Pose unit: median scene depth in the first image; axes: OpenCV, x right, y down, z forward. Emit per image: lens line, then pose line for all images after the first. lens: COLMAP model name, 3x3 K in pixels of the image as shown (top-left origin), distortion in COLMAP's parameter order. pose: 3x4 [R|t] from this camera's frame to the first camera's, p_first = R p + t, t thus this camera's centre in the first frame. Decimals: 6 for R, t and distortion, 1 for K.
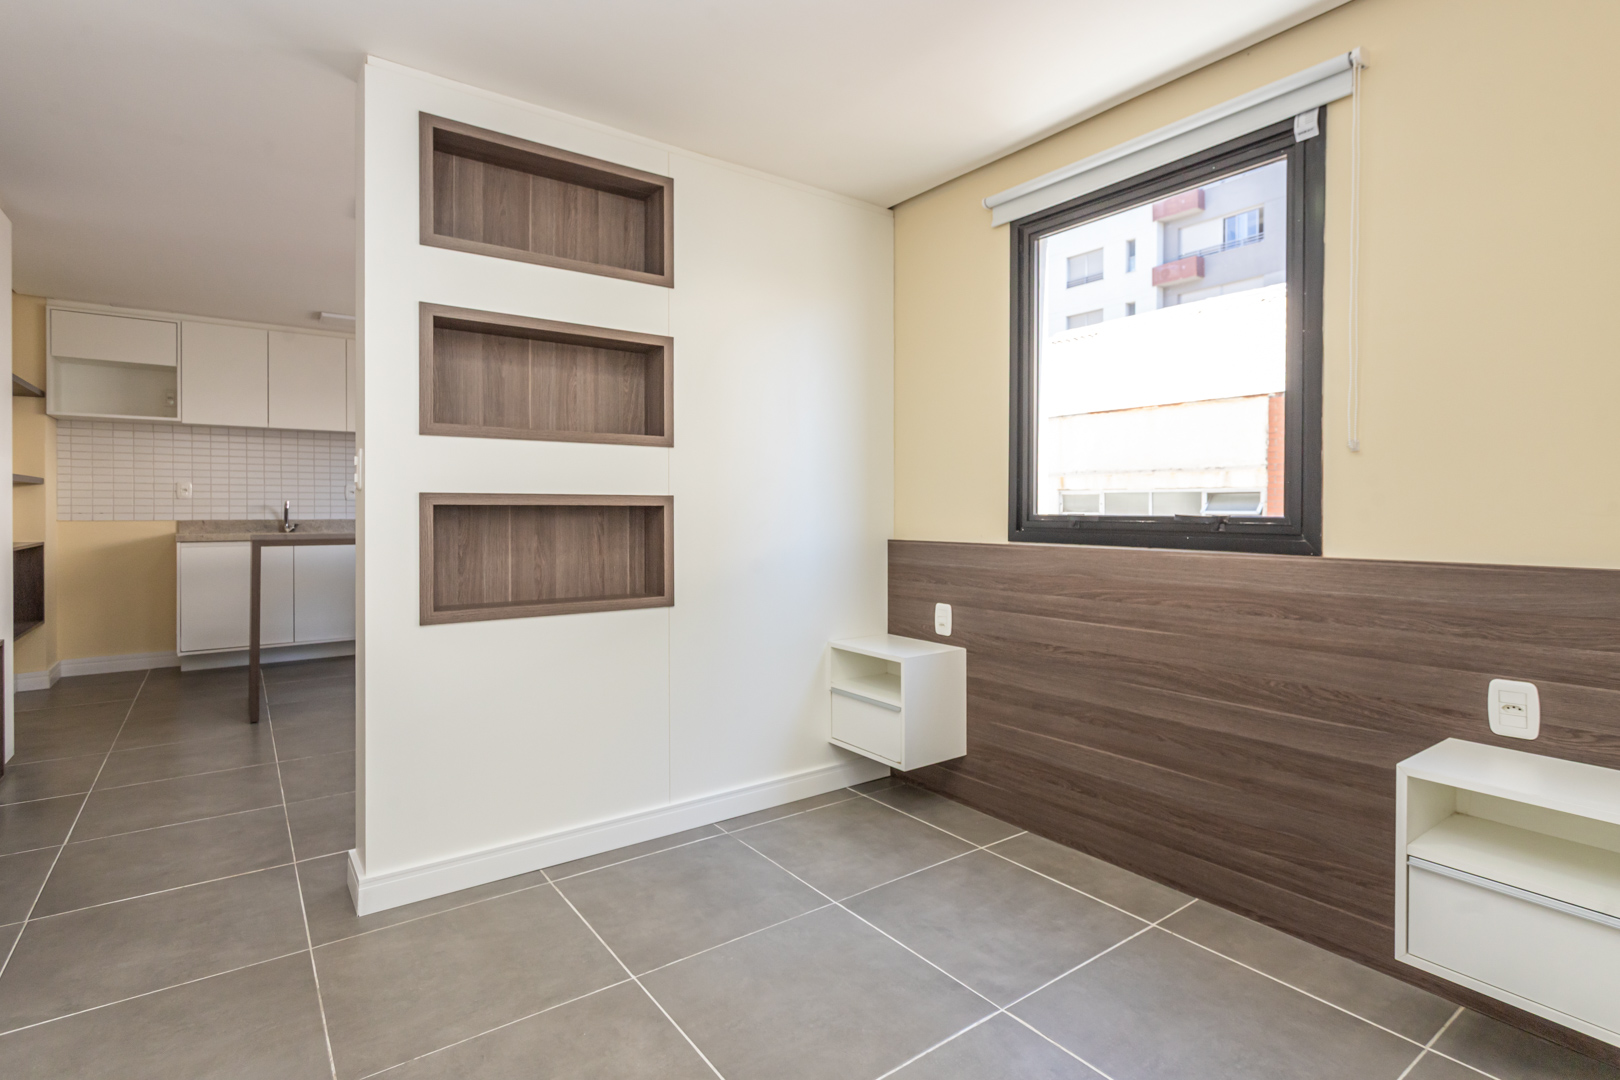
lens RADIAL K [[807.6, 0, 836.6], [0, 807.6, 510.2], [0, 0, 1]] dist [0.000126, 0.000613]
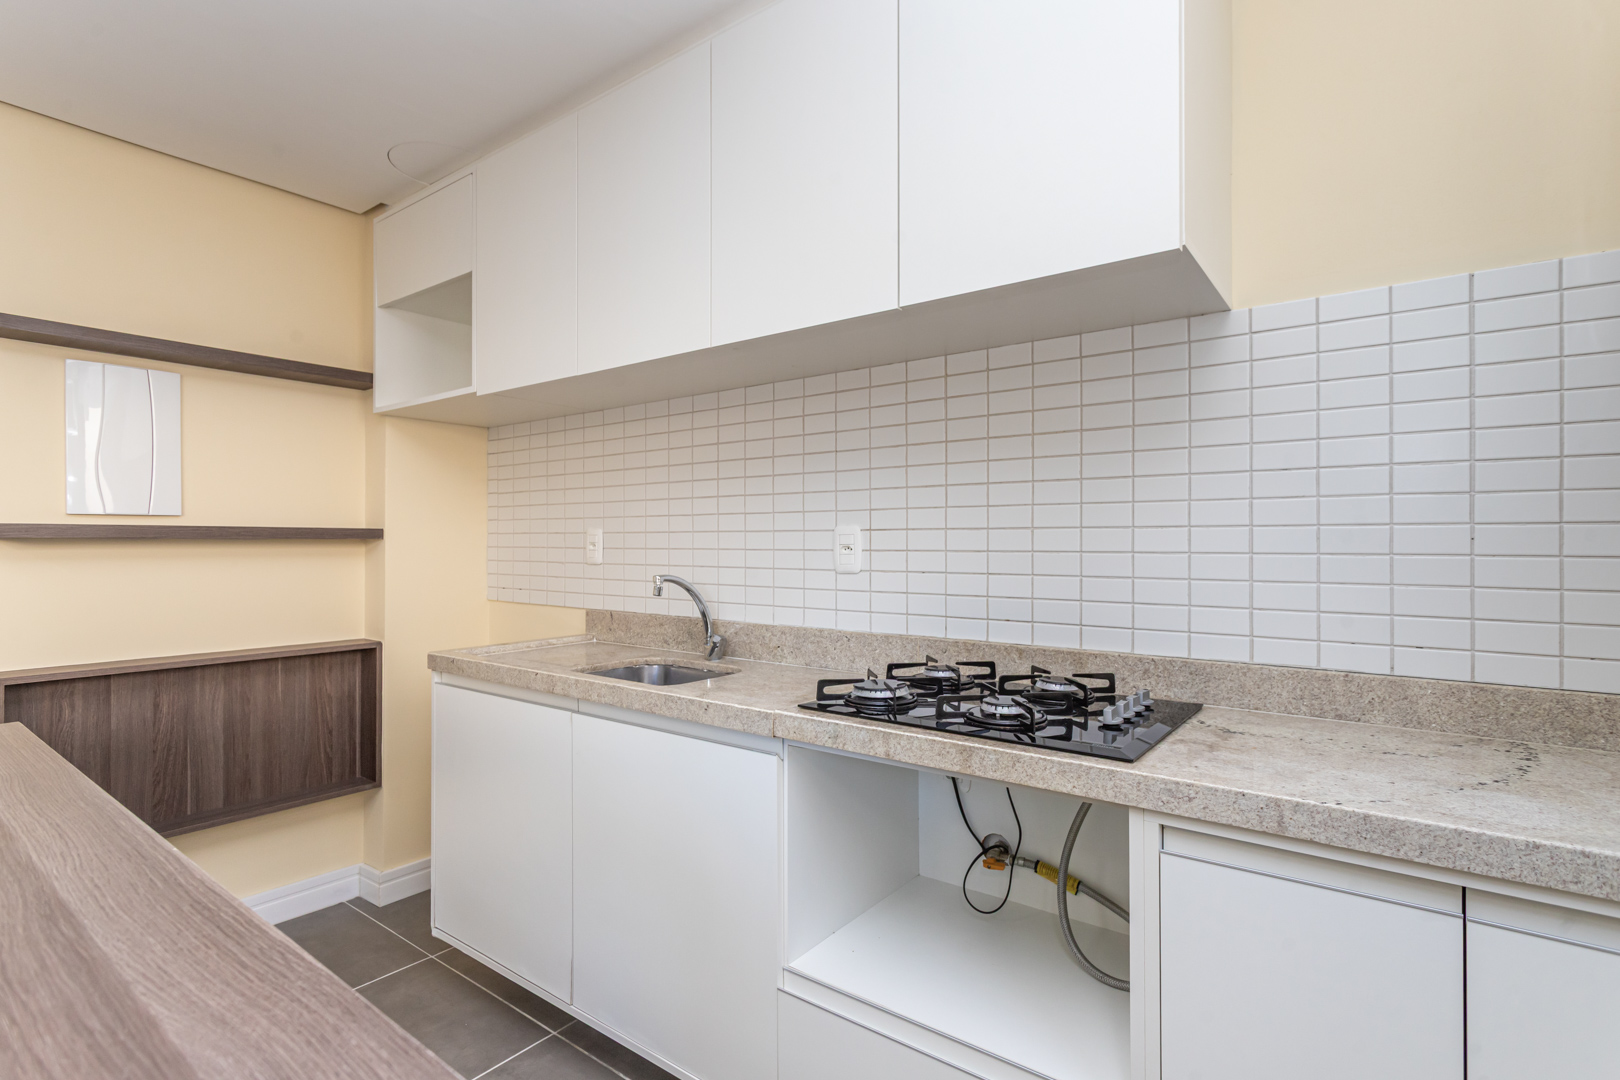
lens RADIAL K [[772.5, 0, 789.6], [0, 772.5, 531.2], [0, 0, 1]] dist [-0.000836, 0.000430]
pose [[0.270658, -0.010922, -0.962614, -0.332942], [-0.000236, 0.999935, -0.011412, -0.027925], [0.962676, 0.003316, 0.270638, 0.975090]]
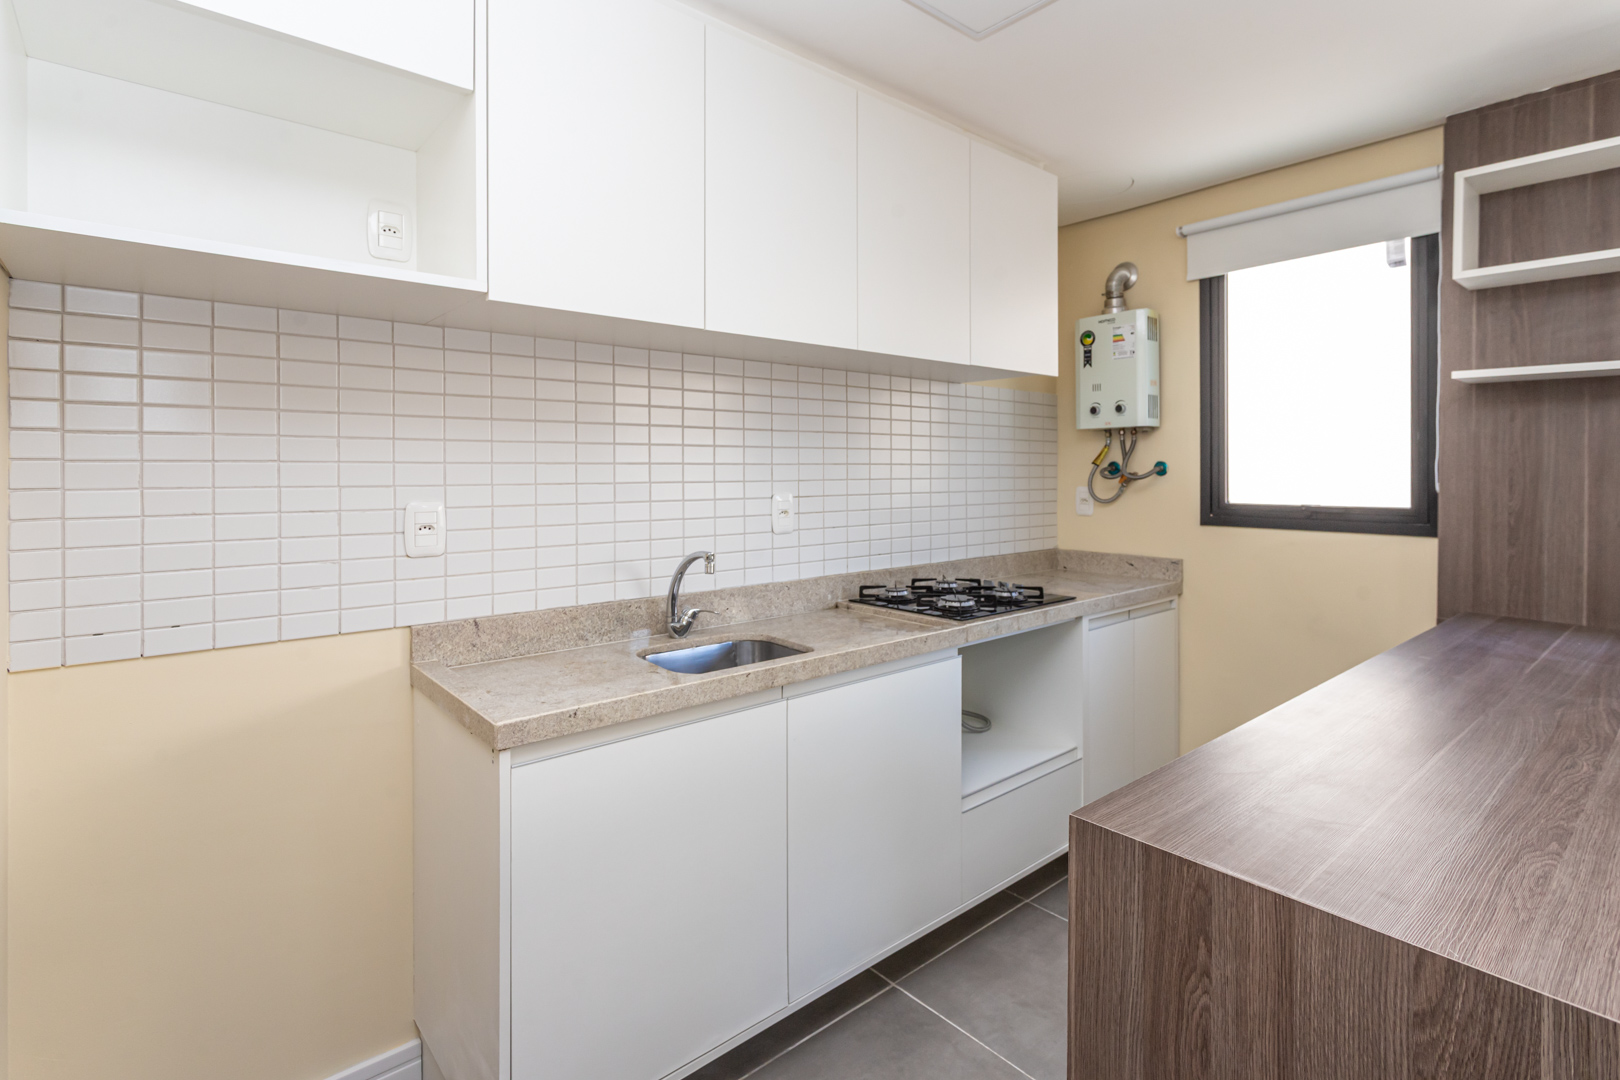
lens RADIAL K [[790.1, 0, 812.7], [0, 790.1, 471.2], [0, 0, 1]] dist [0.001546, 0.000467]
pose [[0.997618, -0.002632, 0.068932, -0.669203], [0.002730, 0.999995, -0.001329, -0.045610], [-0.068928, 0.001514, 0.997620, 0.673523]]
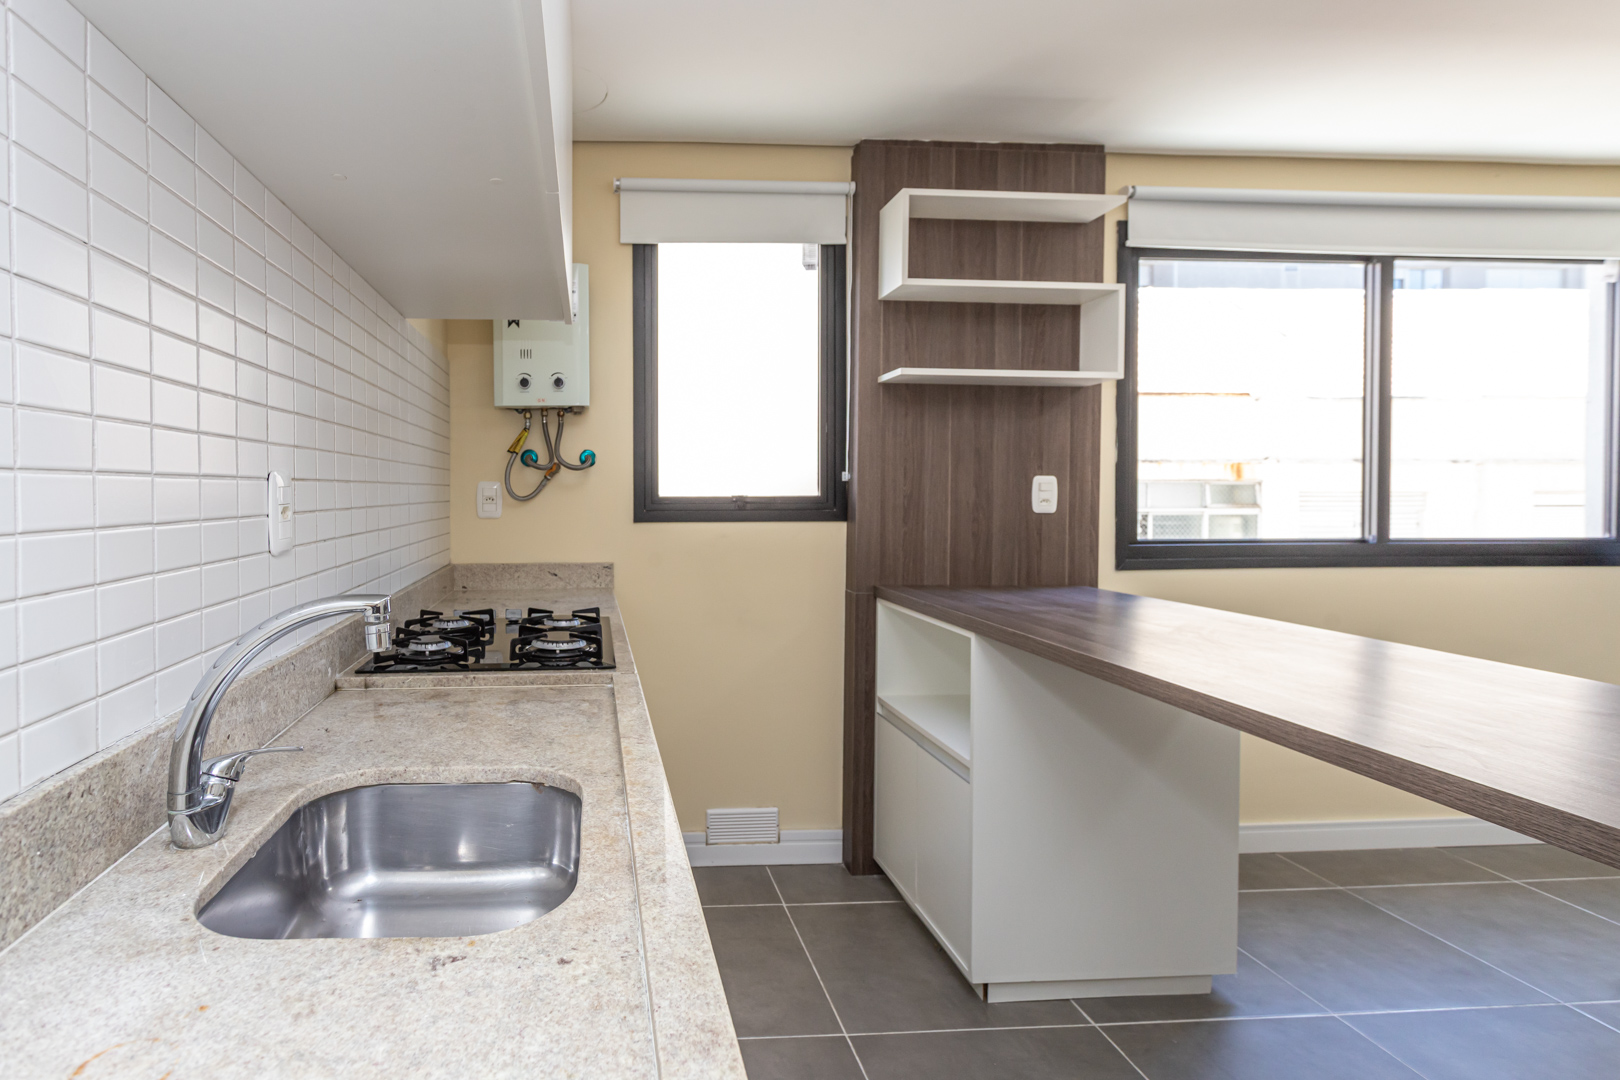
lens RADIAL K [[841.6, 0, 651.9], [0, 841.6, 504.4], [0, 0, 1]] dist [0.001437, 0.001097]
pose [[0.537824, -0.016599, 0.842894, -0.785711], [0.005756, 0.999855, 0.016017, -0.028636], [-0.843037, -0.003763, 0.537842, 0.898101]]
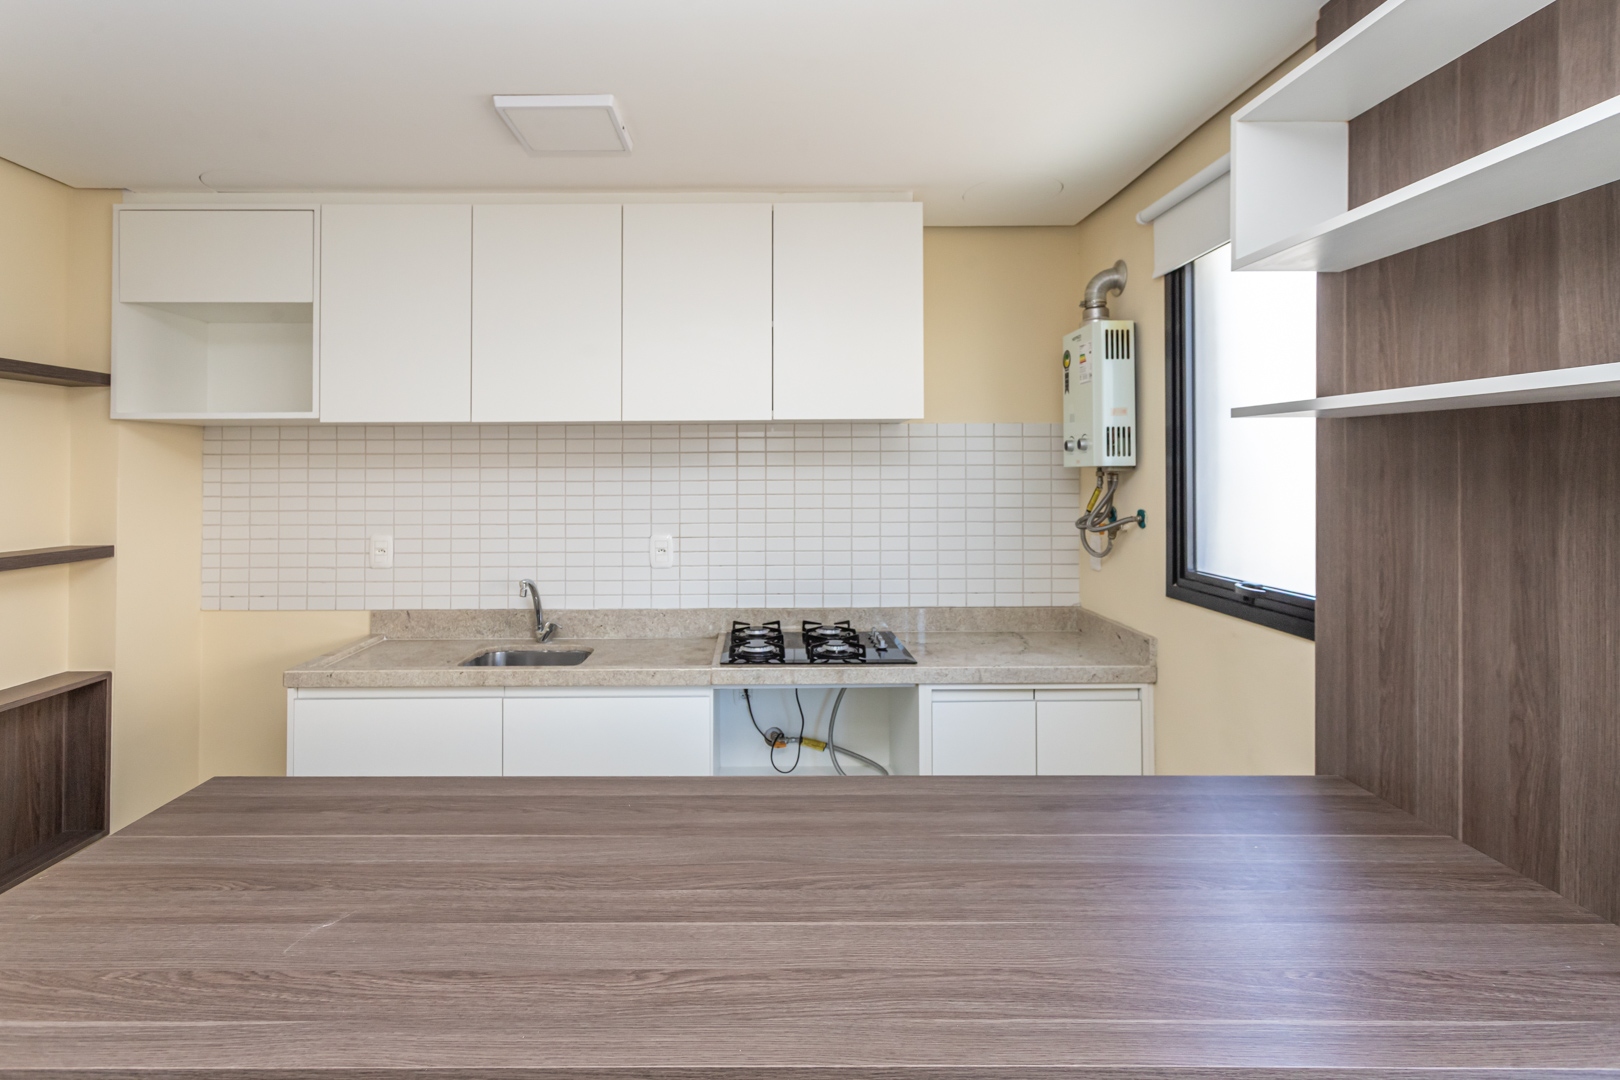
lens RADIAL K [[787.6, 0, 759.2], [0, 787.6, 466.6], [0, 0, 1]] dist [0.001515, 0.000697]
pose [[0.800918, -0.008724, -0.598711, -0.310843], [0.003539, 0.999945, -0.009836, -0.071784], [0.598764, 0.005759, 0.800905, 0.733378]]
